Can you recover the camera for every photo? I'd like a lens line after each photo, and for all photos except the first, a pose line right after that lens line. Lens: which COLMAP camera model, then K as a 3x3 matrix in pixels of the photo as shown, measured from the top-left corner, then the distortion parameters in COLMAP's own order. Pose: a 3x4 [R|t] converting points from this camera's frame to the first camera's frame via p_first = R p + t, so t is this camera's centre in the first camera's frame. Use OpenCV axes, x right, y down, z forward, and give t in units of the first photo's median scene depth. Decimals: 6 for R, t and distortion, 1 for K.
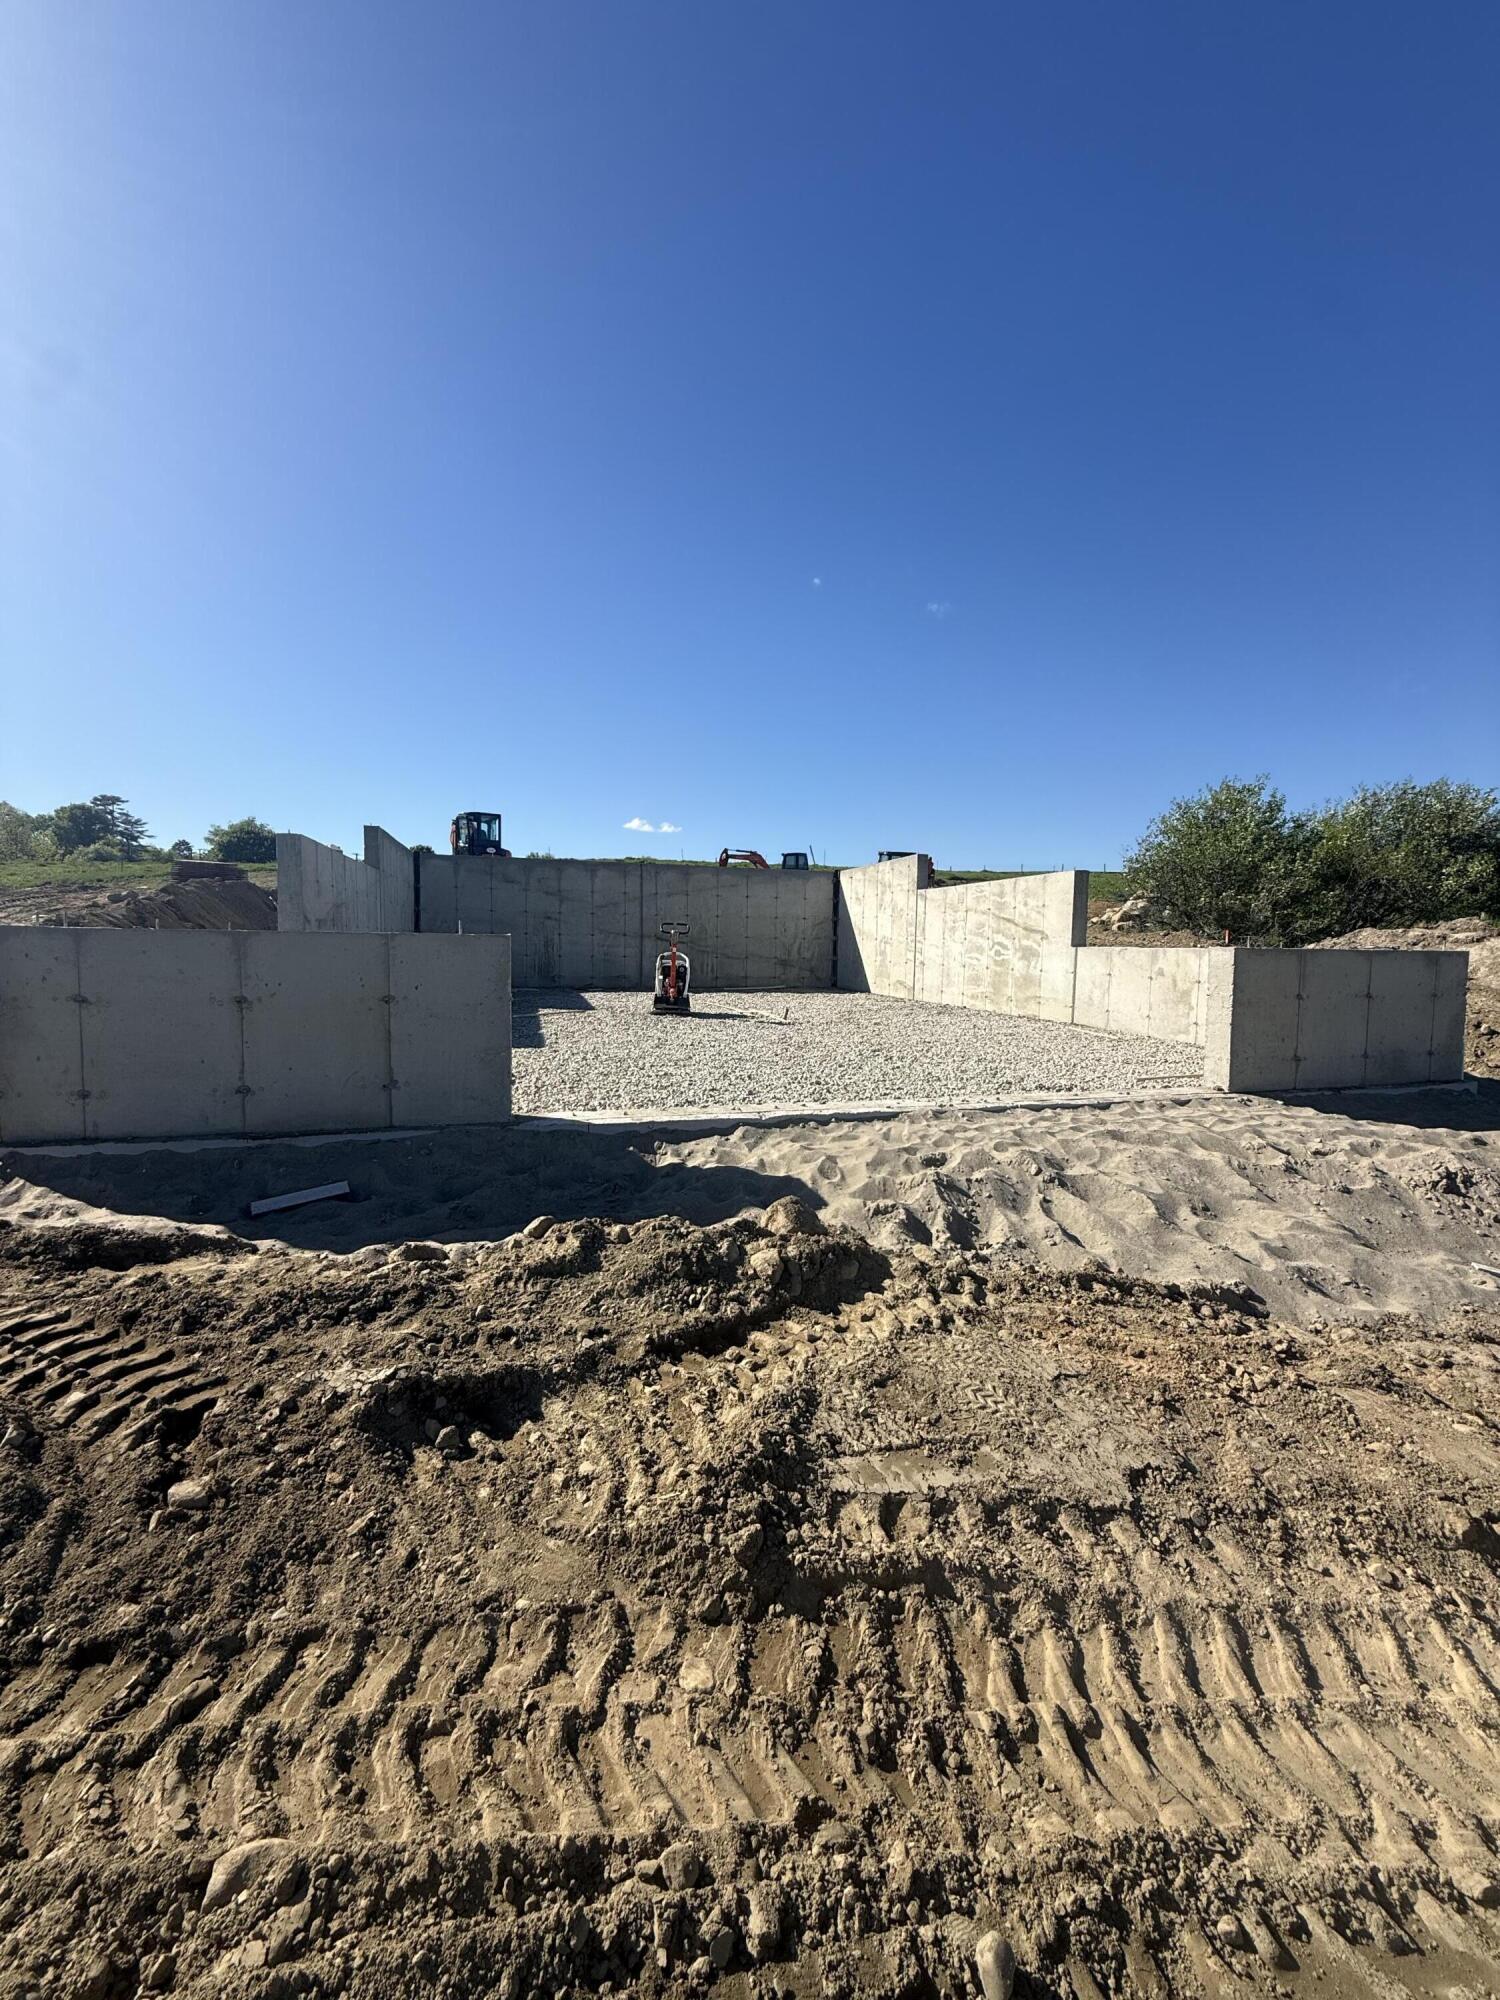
lens RADIAL K [[792.7, 0, 750.0], [0, 792.7, 1000.0], [0, 0, 1]] dist [0.001724, -0.000133]
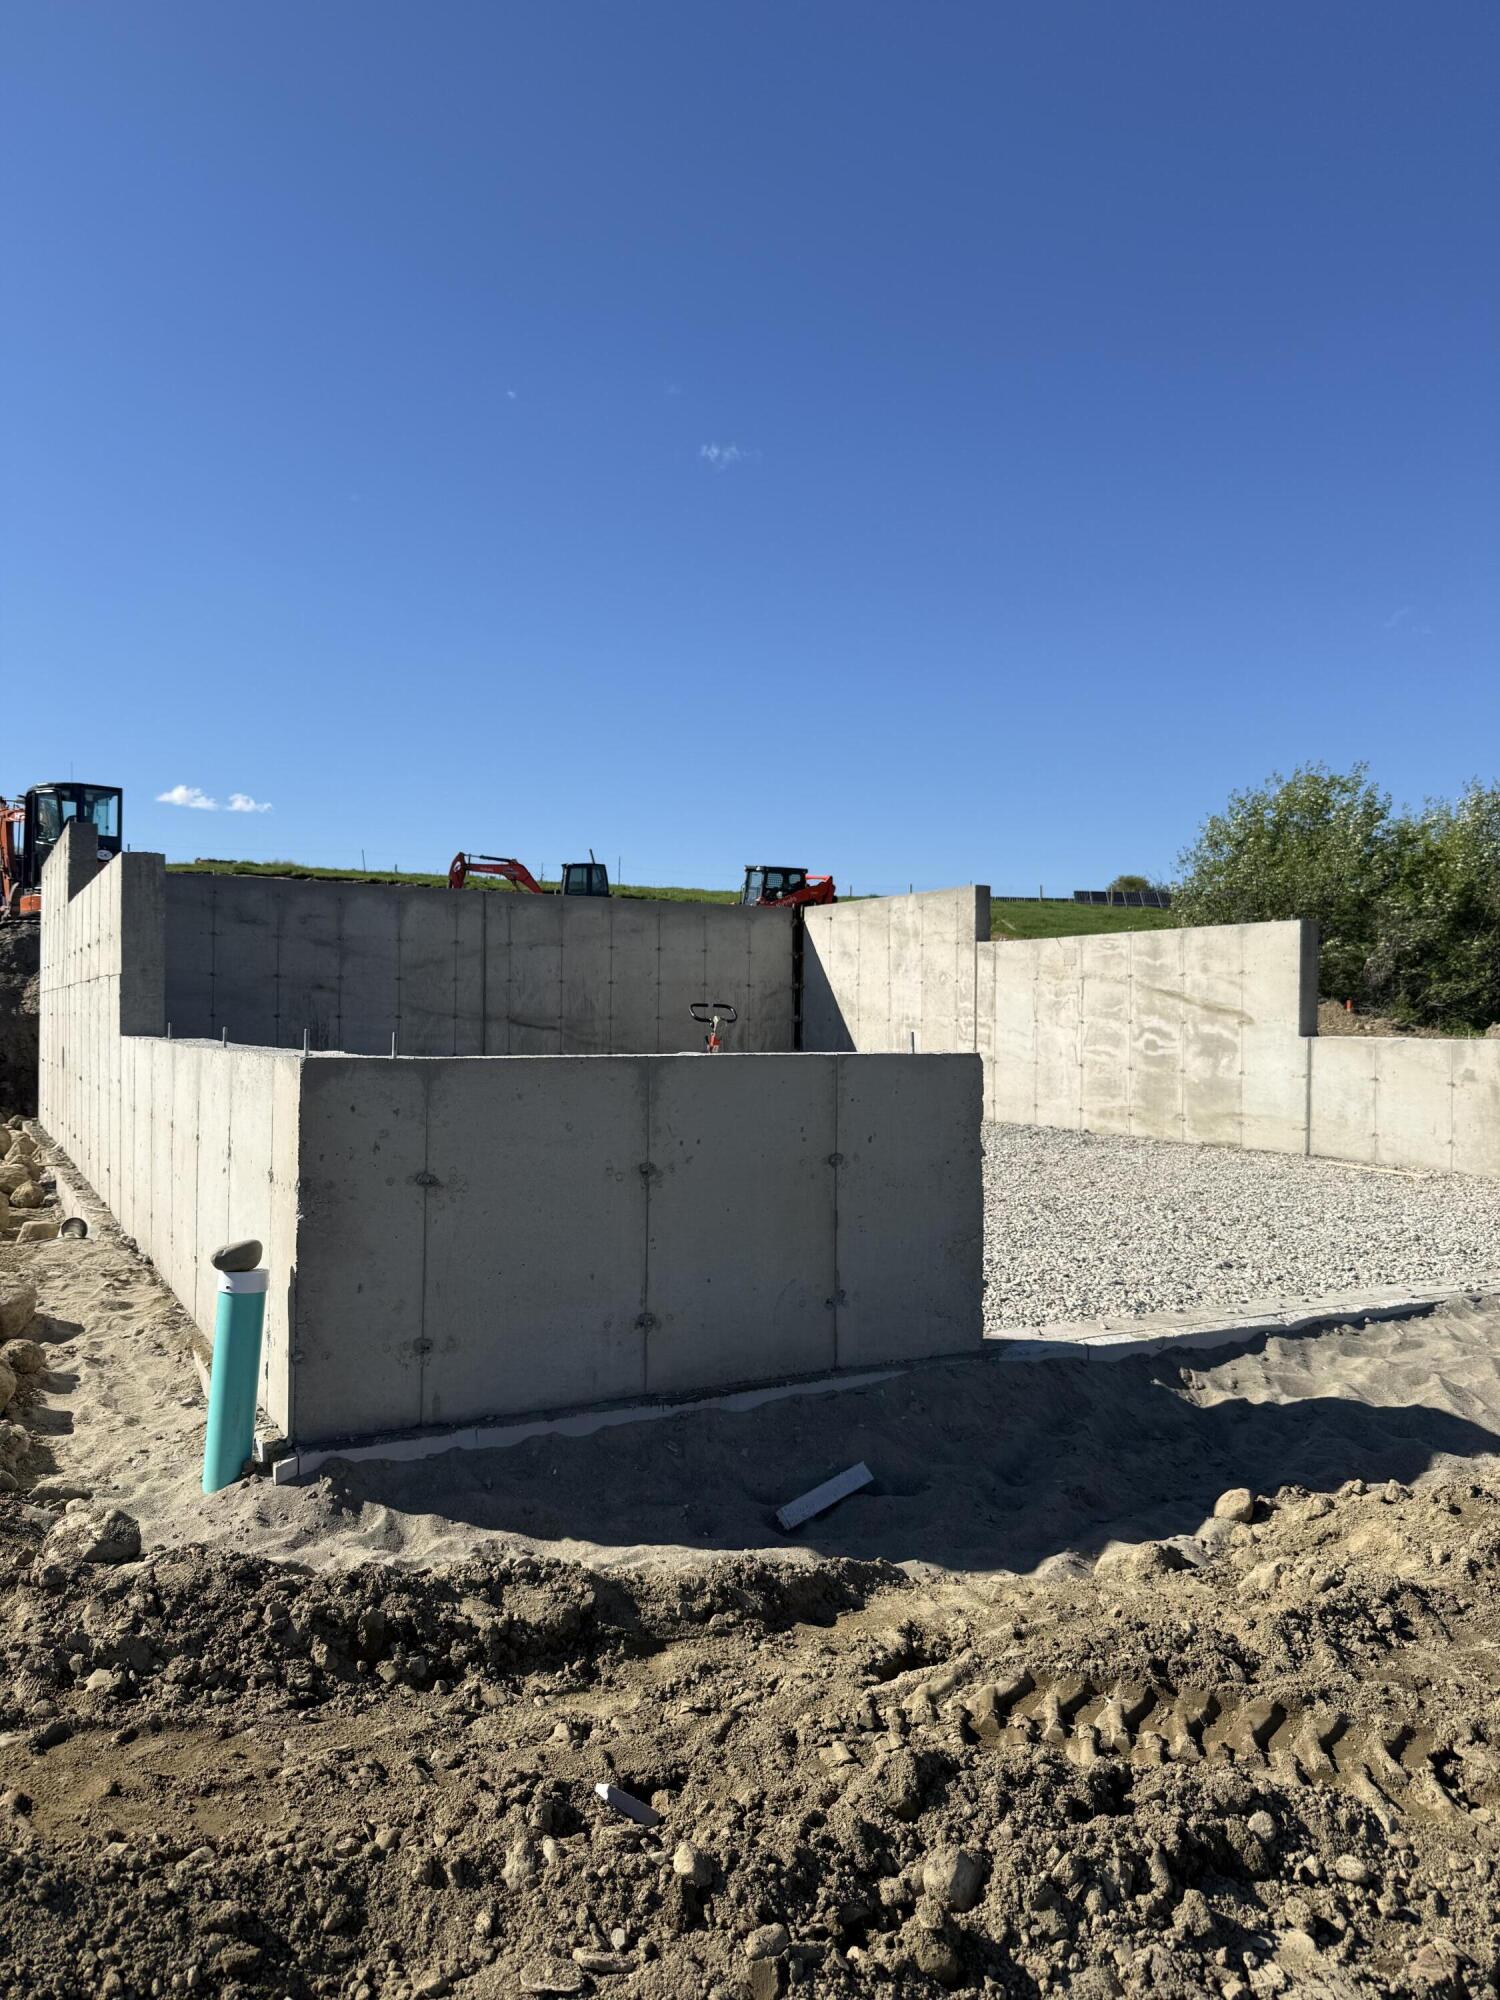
lens RADIAL K [[1400.8, 0, 750.0], [0, 1400.8, 1000.0], [0, 0, 1]] dist [0.071113, -0.001055]
pose [[0.970497, -0.005056, 0.241058, -0.280142], [0.024711, 0.996601, -0.078585, -0.014478], [-0.239842, 0.082223, 0.967324, -0.021554]]
